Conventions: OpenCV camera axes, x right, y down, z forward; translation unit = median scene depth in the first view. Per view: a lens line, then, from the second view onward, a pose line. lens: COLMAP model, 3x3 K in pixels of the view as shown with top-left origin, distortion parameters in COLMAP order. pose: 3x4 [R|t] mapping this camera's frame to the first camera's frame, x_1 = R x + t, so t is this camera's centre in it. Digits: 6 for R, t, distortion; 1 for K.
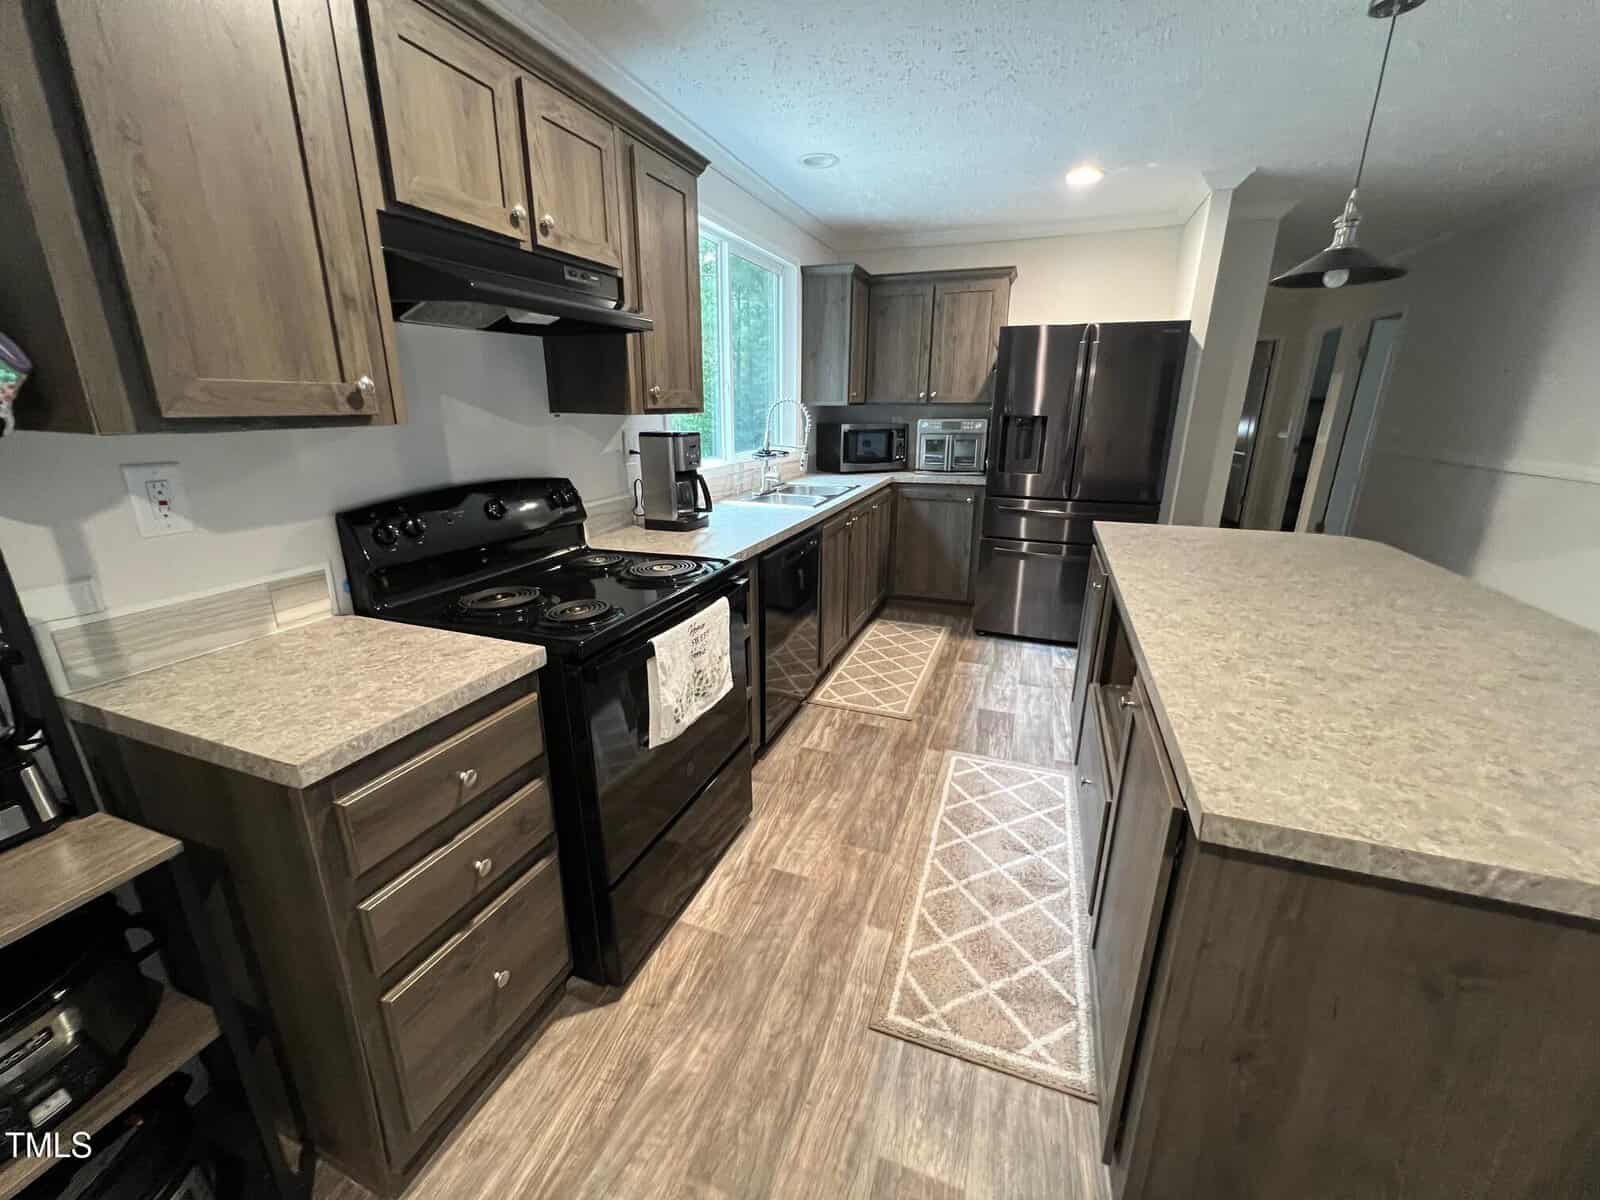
lens RADIAL K [[640.9, 0, 795.2], [0, 640.9, 597.4], [0, 0, 1]] dist [-0.001890, 0.000071]
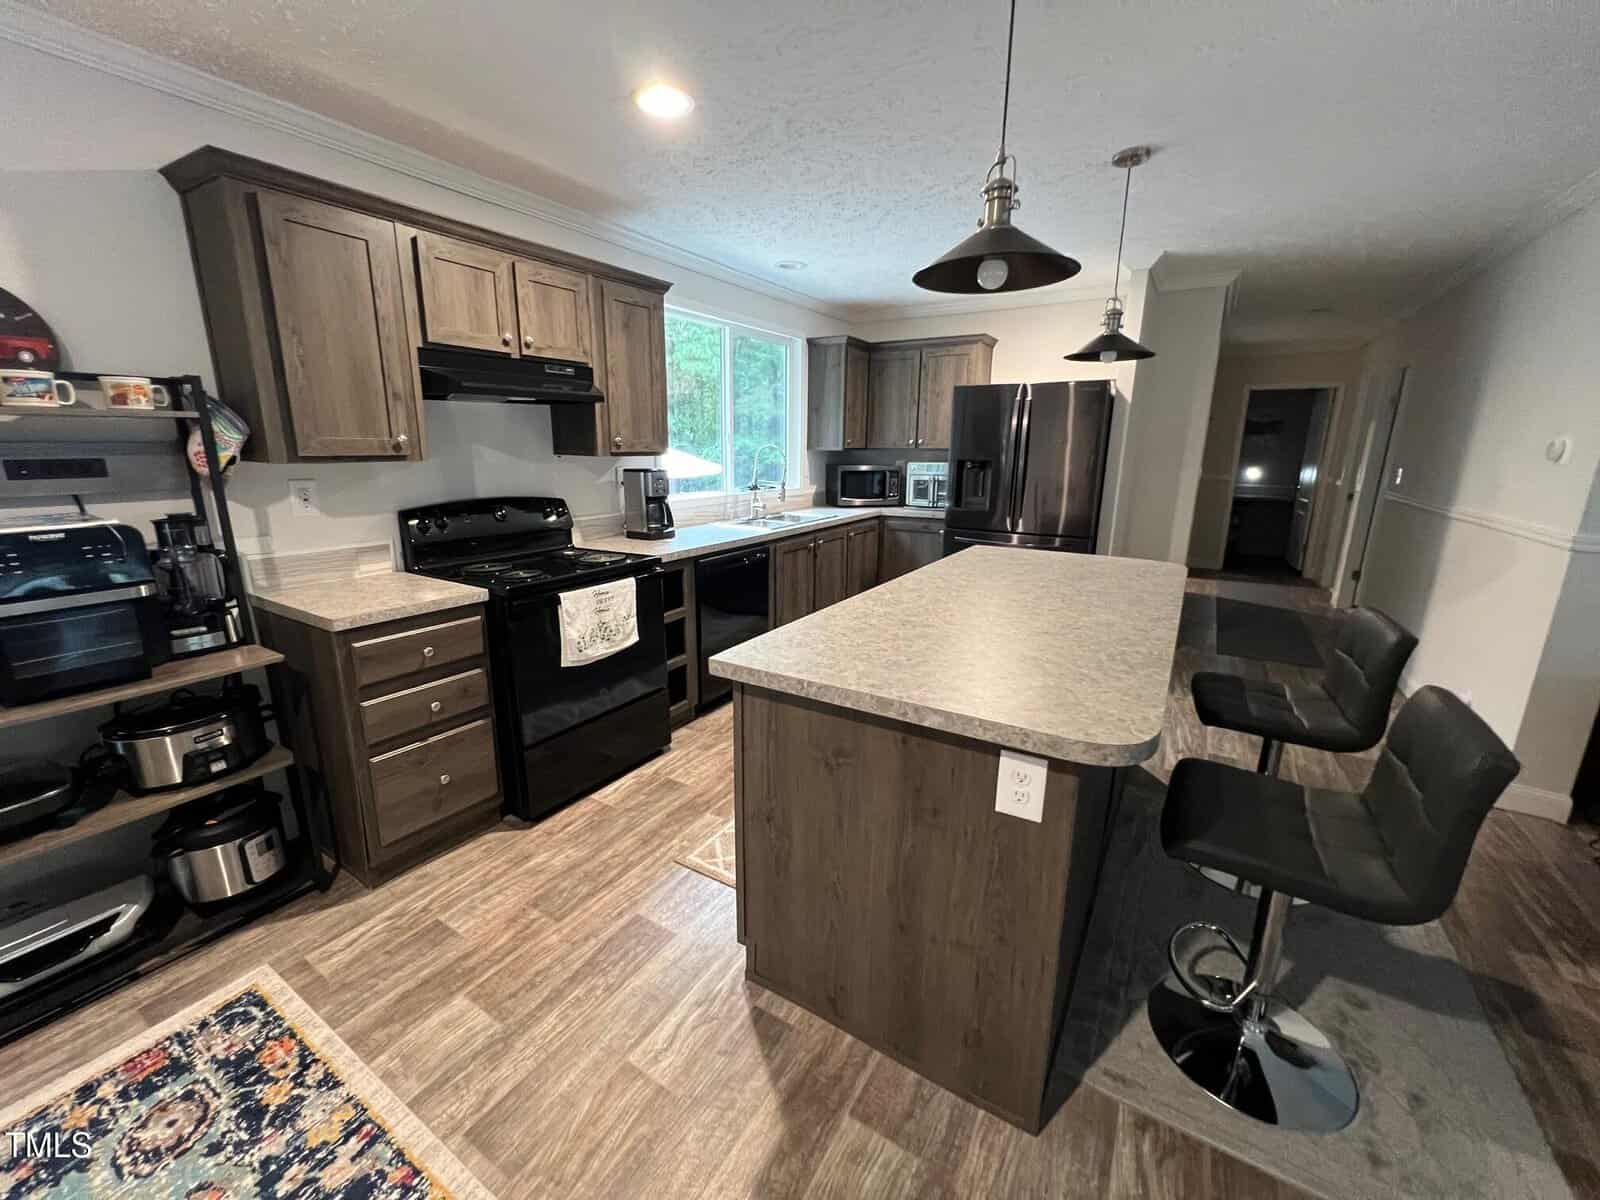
lens RADIAL K [[640.9, 0, 795.2], [0, 640.9, 597.4], [0, 0, 1]] dist [-0.001890, 0.000071]
pose [[0.980326, 0.050563, -0.190798, 0.608408], [-0.062299, 0.996484, -0.056021, 0.117209], [0.187294, 0.066805, 0.980030, -0.428152]]
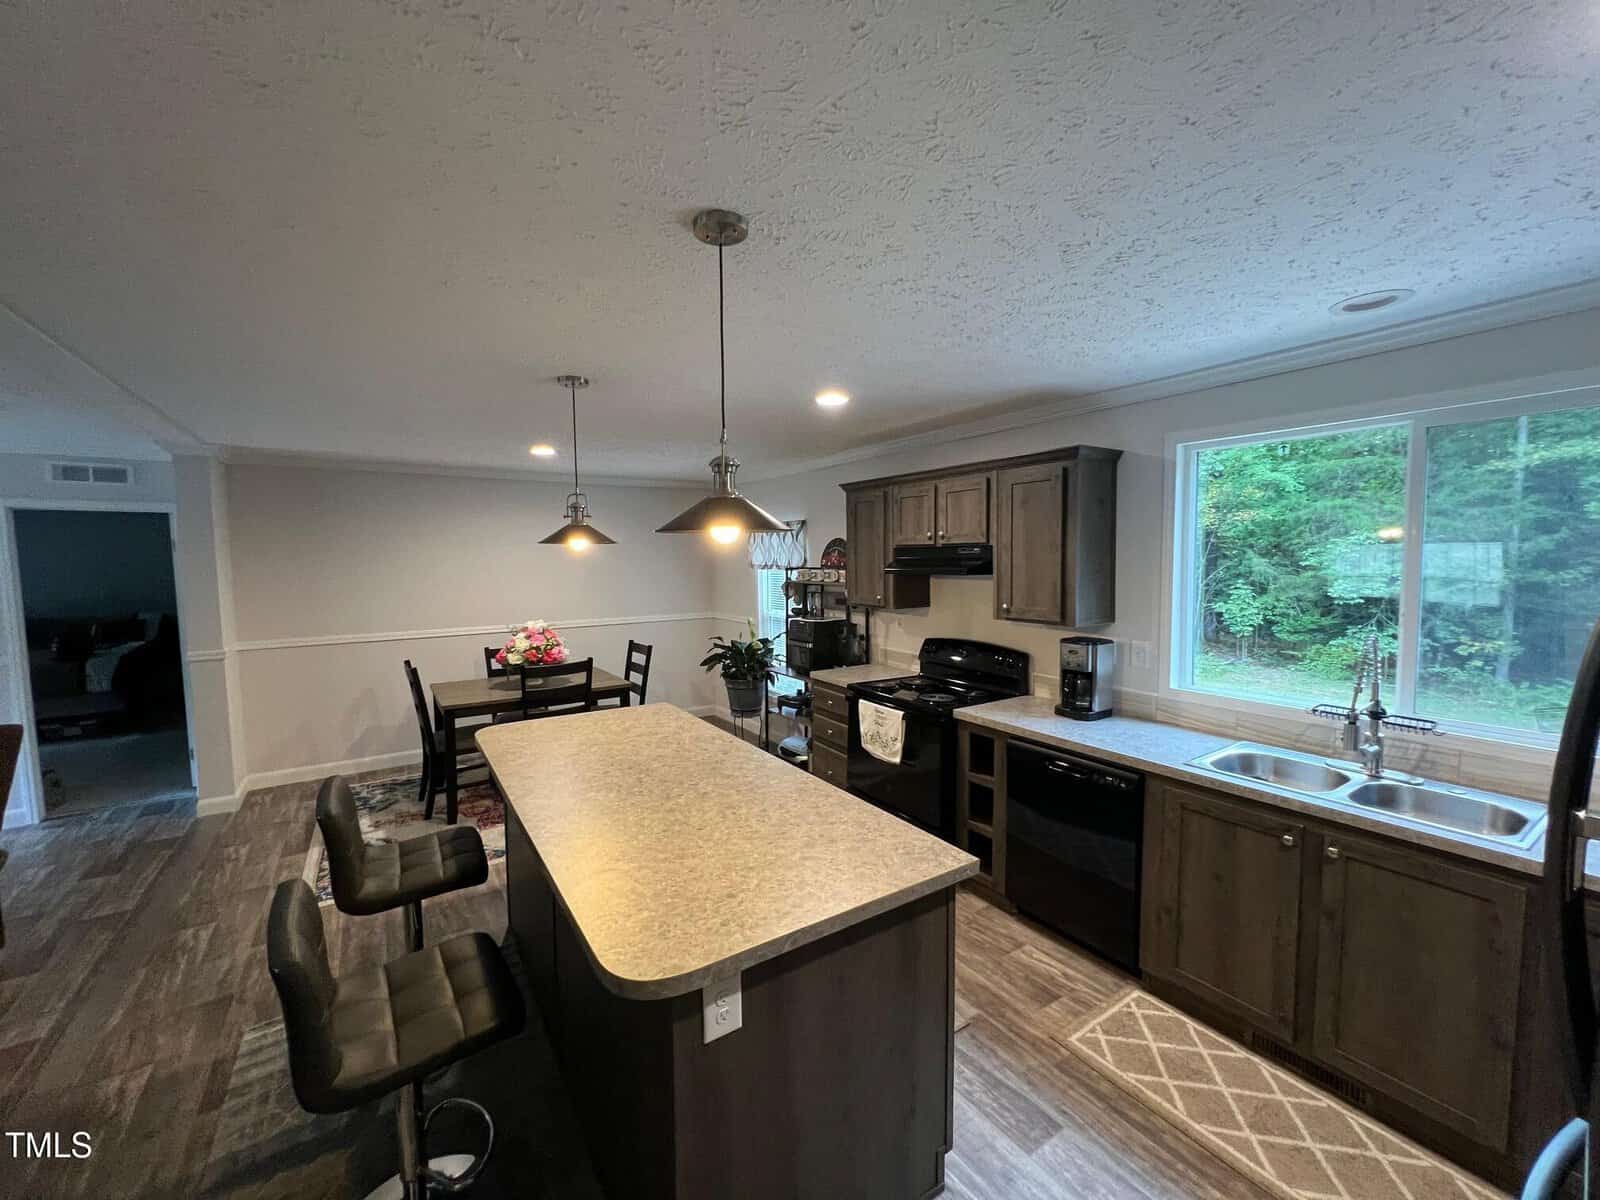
lens RADIAL K [[640.9, 0, 795.2], [0, 640.9, 597.4], [0, 0, 1]] dist [-0.001890, 0.000071]
pose [[-0.592901, 0.057170, -0.803243, 1.743467], [-0.227593, 0.944913, 0.235248, -0.766364], [0.772444, 0.322291, -0.547228, 1.864024]]
